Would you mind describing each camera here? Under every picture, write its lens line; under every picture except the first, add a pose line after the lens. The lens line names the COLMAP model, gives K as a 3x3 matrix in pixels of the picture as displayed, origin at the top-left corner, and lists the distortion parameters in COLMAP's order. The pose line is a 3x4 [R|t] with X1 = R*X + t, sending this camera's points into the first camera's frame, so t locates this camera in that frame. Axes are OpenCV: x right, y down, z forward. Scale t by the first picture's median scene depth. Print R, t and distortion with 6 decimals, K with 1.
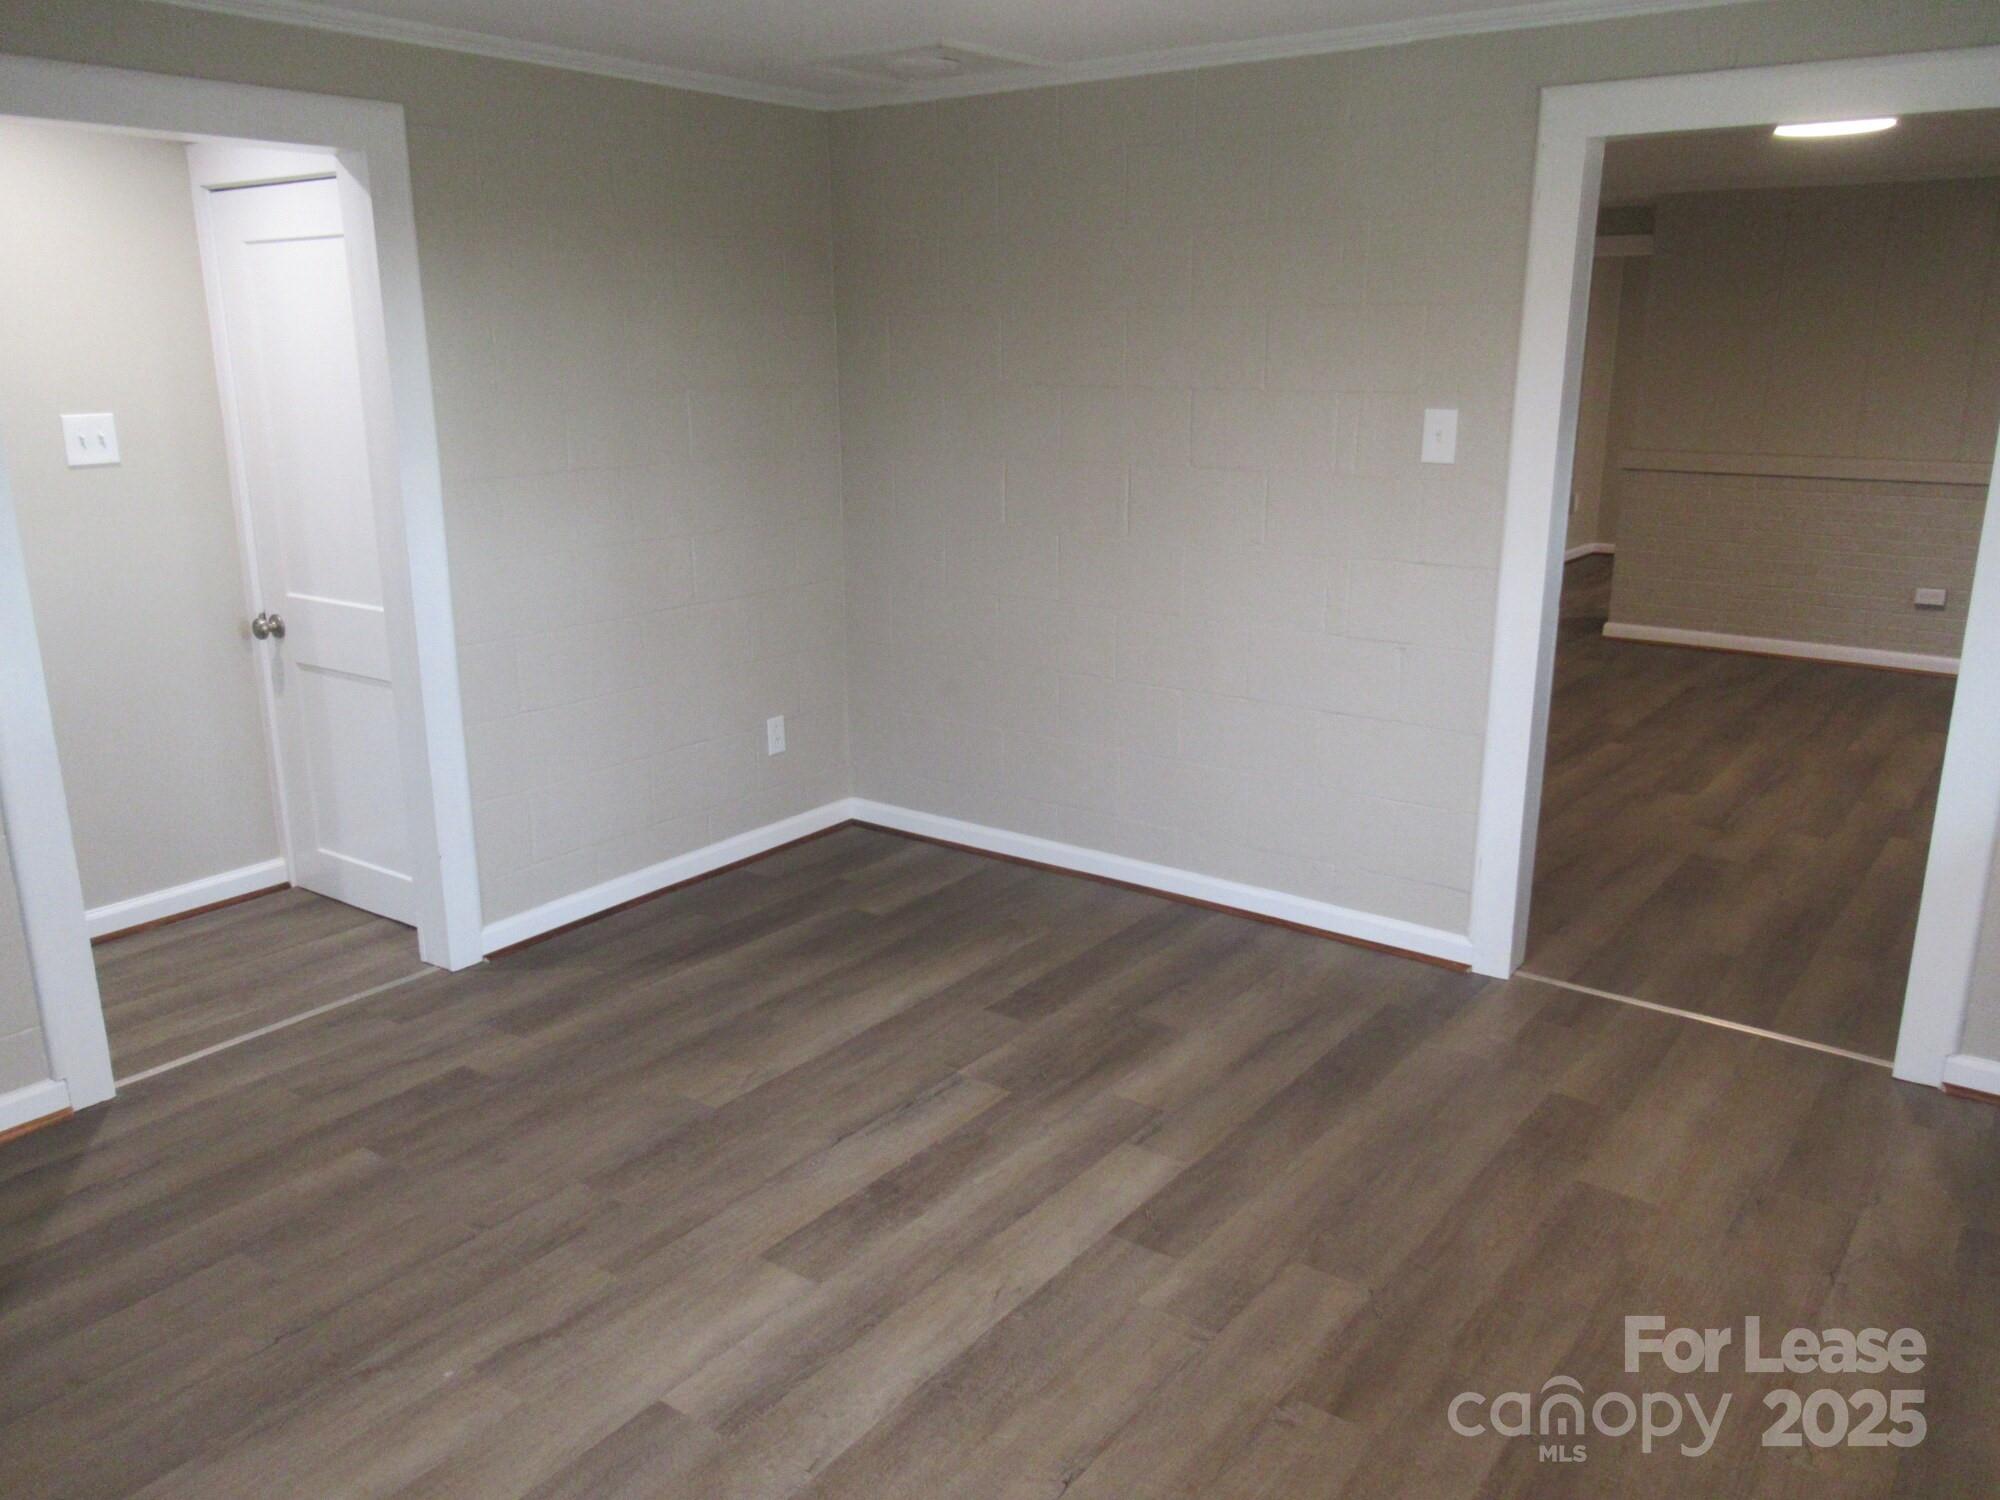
lens RADIAL K [[1557.6, 0, 1005.4], [0, 1557.6, 752.1], [0, 0, 1]] dist [0.009609, 0.002261]
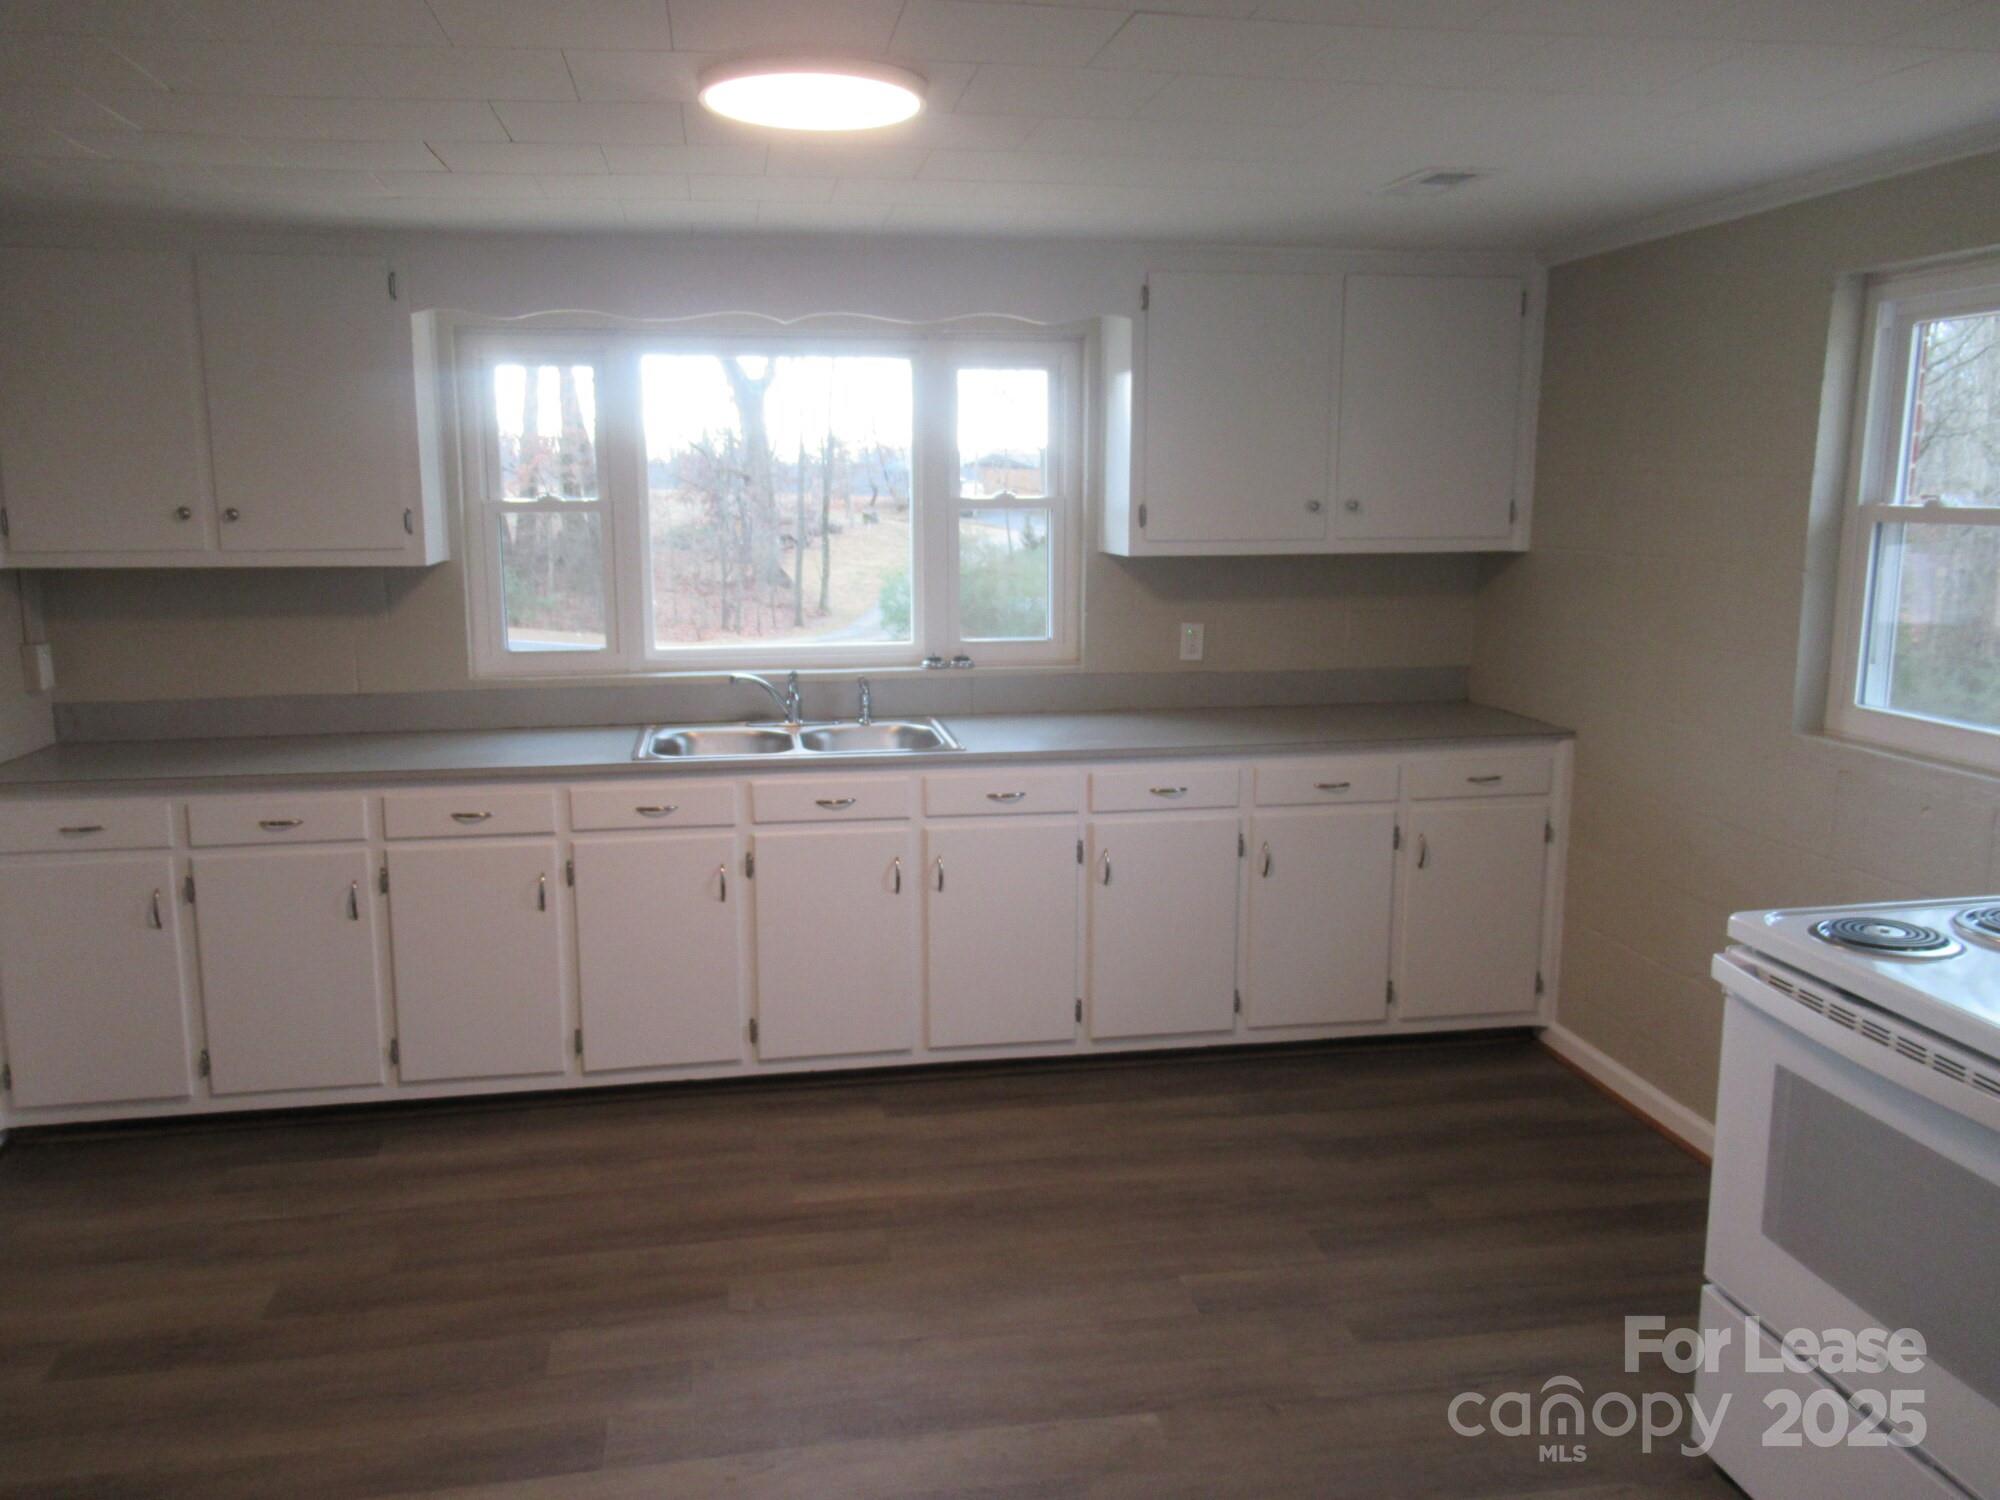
lens RADIAL K [[1557.6, 0, 997.6], [0, 1557.6, 736.4], [0, 0, 1]] dist [0.009609, 0.002261]
pose [[-0.724673, -0.103902, 0.681215, -0.721963], [0.188232, 0.921124, 0.340734, -0.378151], [-0.662886, 0.375147, -0.647955, 1.344871]]
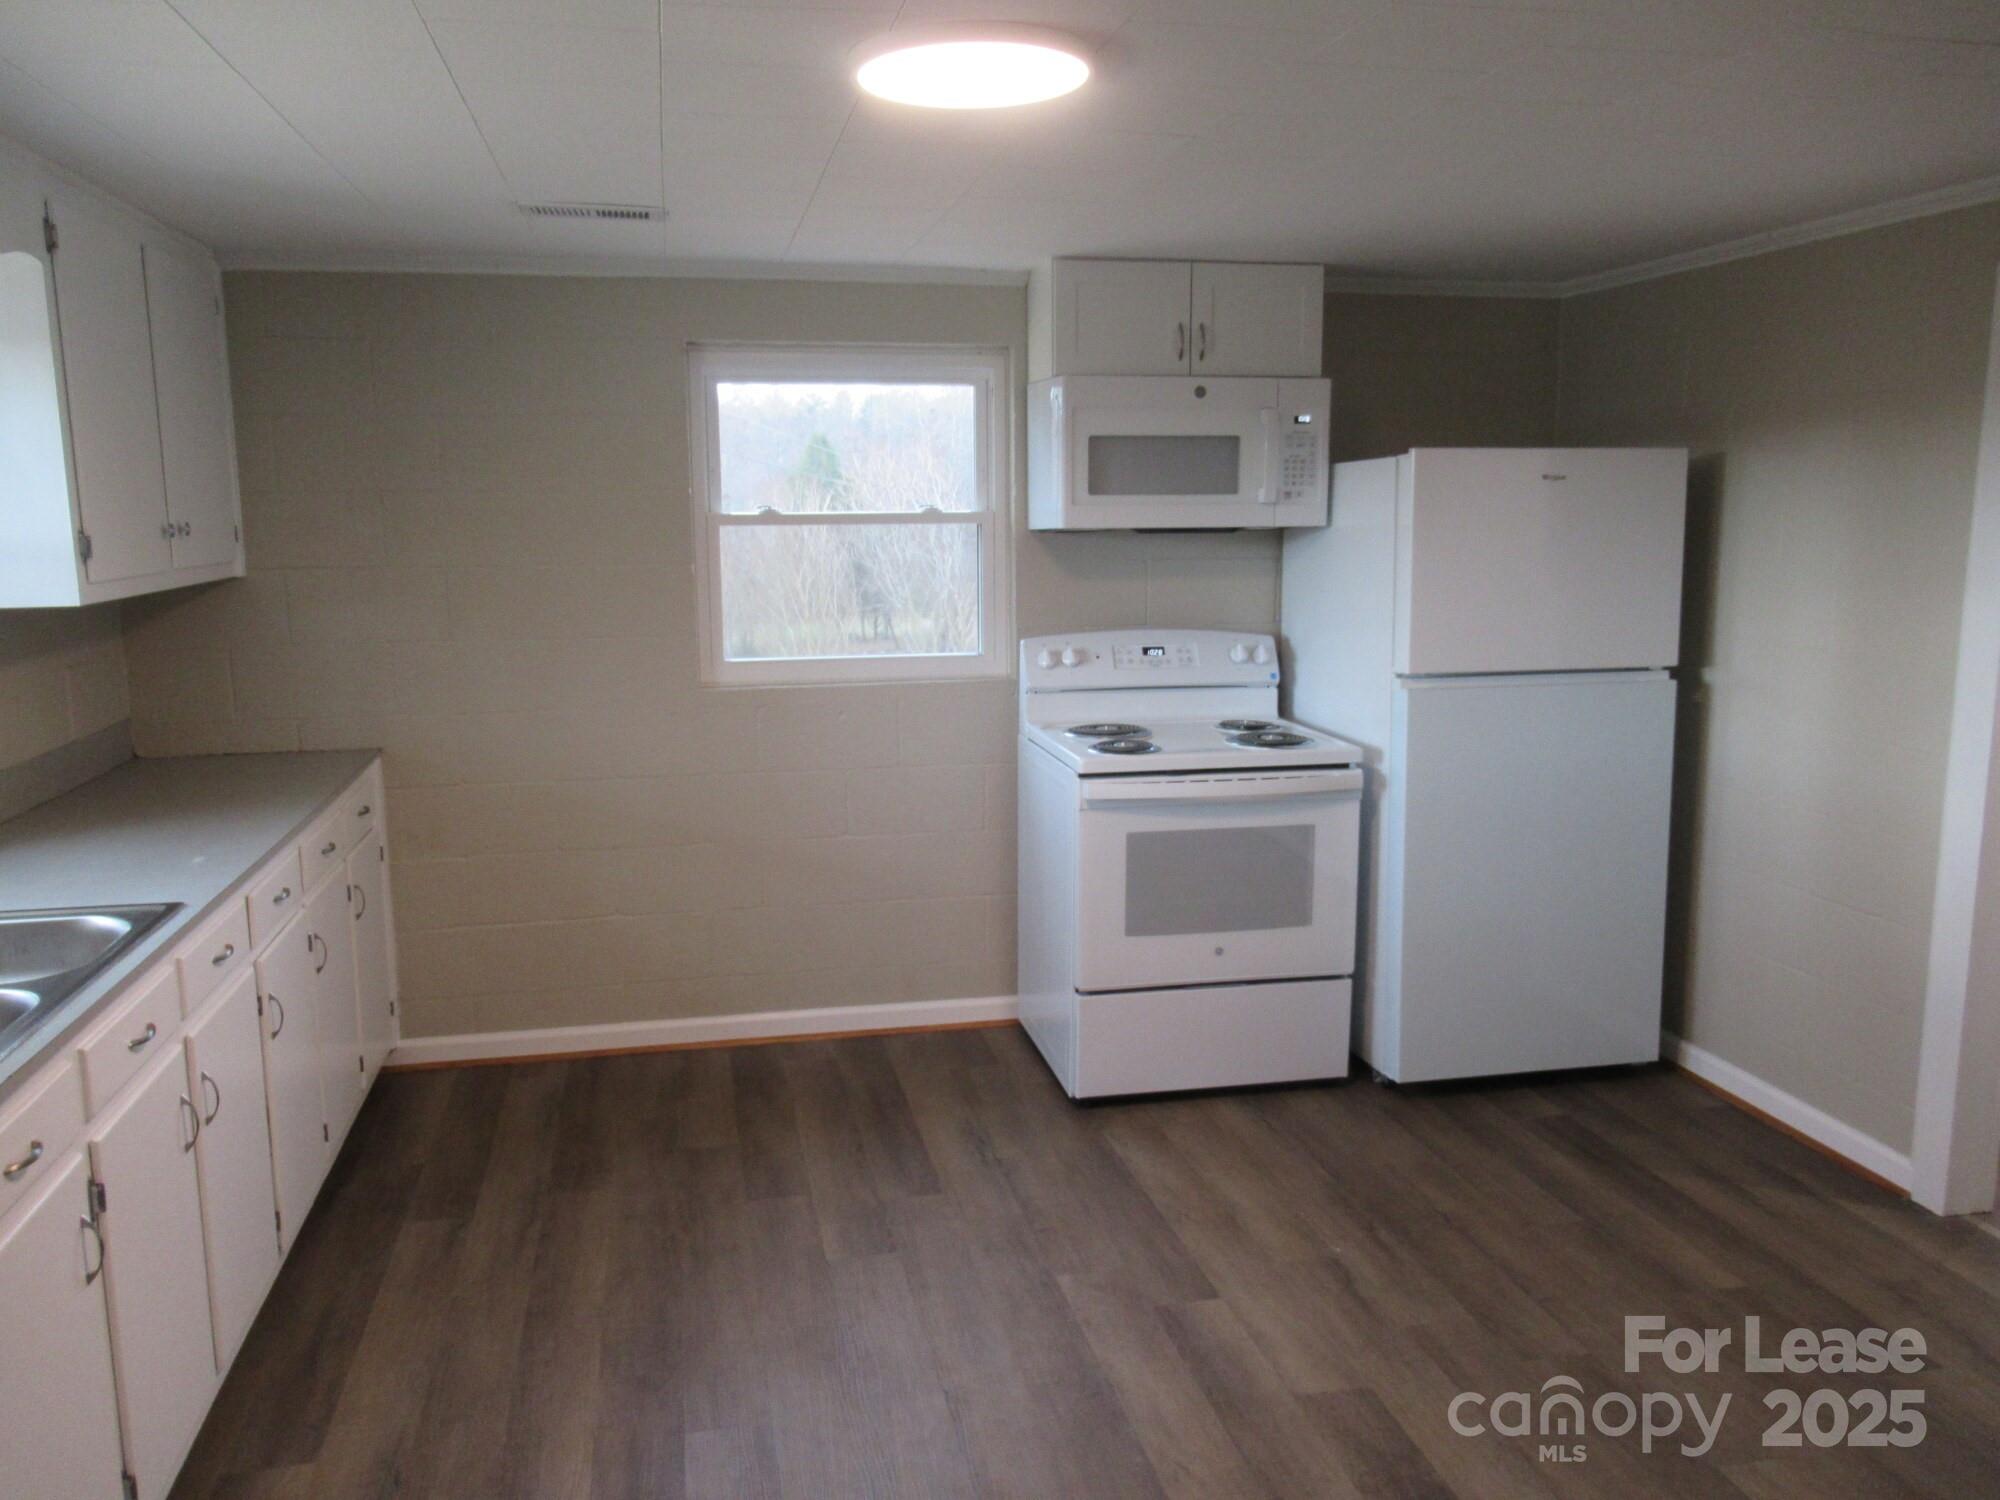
lens RADIAL K [[1557.6, 0, 994.1], [0, 1557.6, 751.6], [0, 0, 1]] dist [0.009609, 0.002261]
pose [[-0.664277, 0.132566, -0.735638, 0.733660], [-0.185114, 0.924317, 0.333724, -0.377183], [0.724202, 0.357862, -0.589462, 1.316958]]
